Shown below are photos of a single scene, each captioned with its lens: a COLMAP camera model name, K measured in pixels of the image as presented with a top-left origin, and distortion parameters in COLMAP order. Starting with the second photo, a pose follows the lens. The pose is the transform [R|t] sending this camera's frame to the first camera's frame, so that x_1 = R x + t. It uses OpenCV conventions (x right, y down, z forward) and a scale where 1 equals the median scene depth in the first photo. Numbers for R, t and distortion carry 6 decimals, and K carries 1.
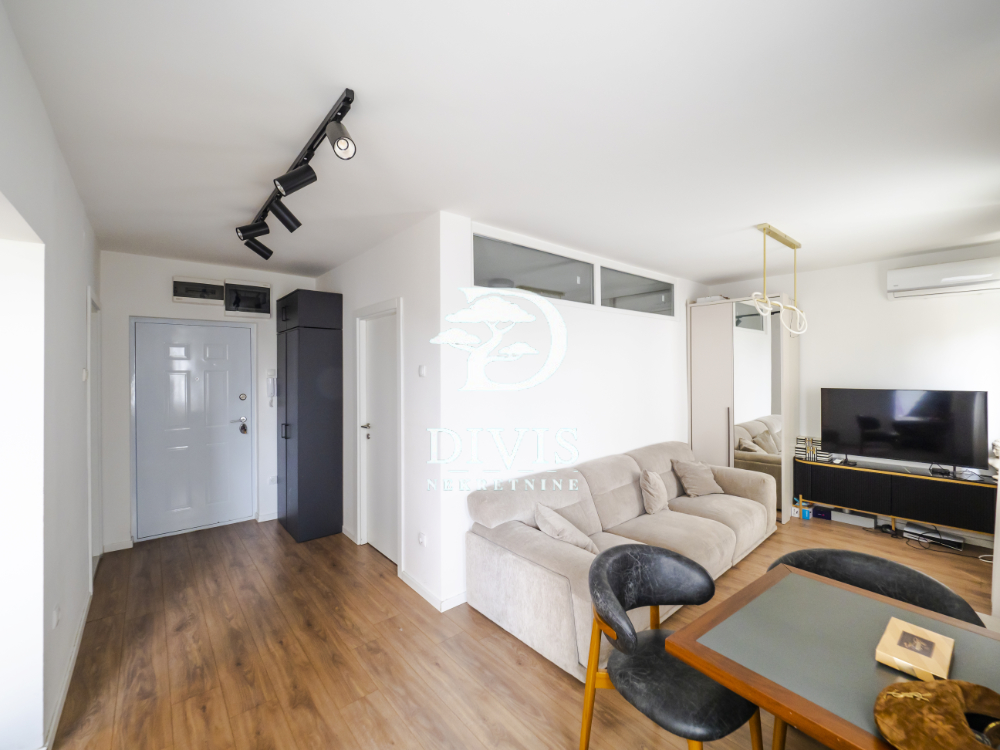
lens RADIAL K [[417.0, 0, 498.8], [0, 417.0, 369.2], [0, 0, 1]] dist [-0.012111, -0.000338]
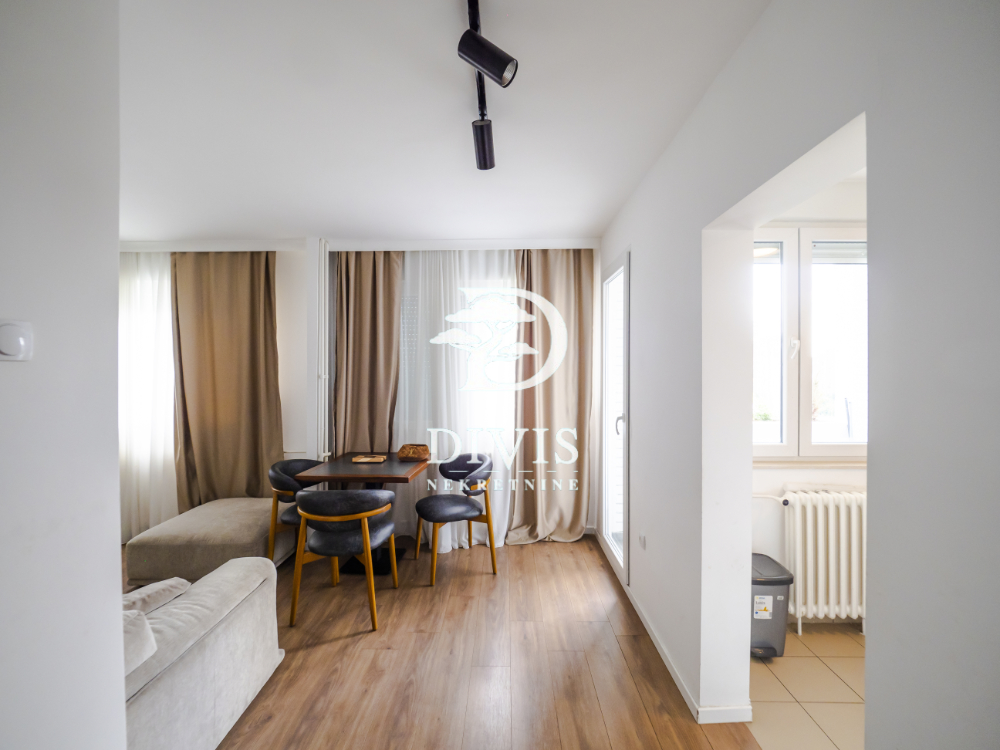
lens RADIAL K [[417.0, 0, 498.8], [0, 417.0, 369.2], [0, 0, 1]] dist [-0.012111, -0.000338]
pose [[-0.745082, 0.010218, 0.666894, -0.677914], [0.002843, 0.999922, -0.012144, 0.031418], [-0.666967, -0.007152, -0.745053, 1.067547]]
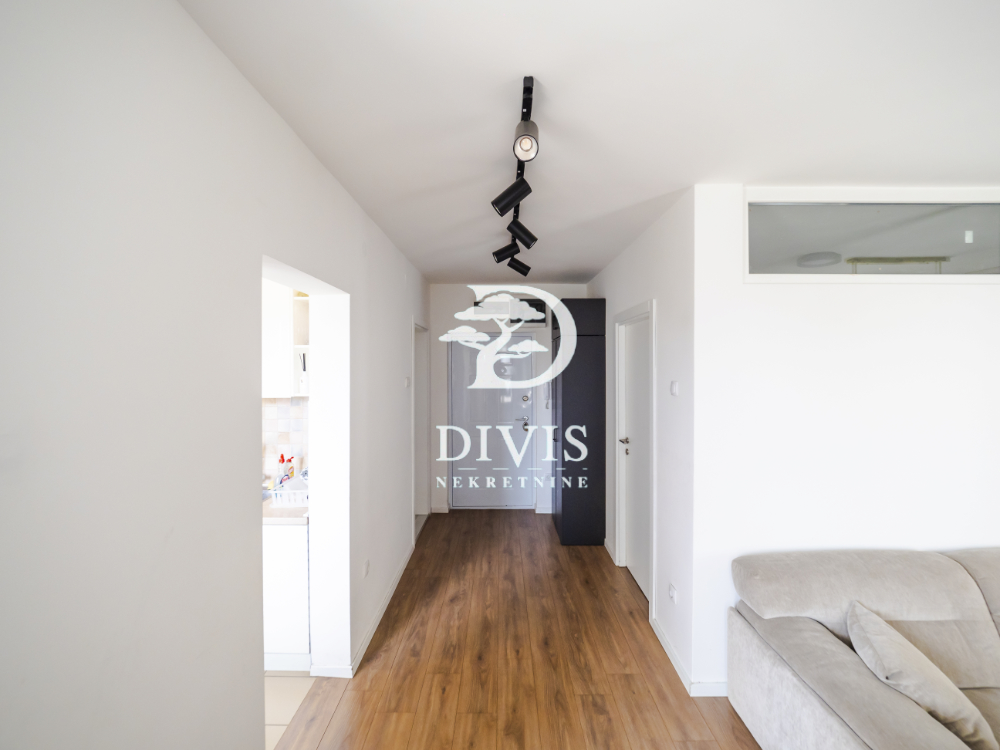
lens RADIAL K [[417.0, 0, 498.8], [0, 417.0, 369.2], [0, 0, 1]] dist [-0.012111, -0.000338]
pose [[0.762304, 0.012363, -0.647101, 0.084229], [0.000529, 0.999805, 0.019724, -0.053527], [0.647219, -0.015378, 0.762149, 0.173023]]
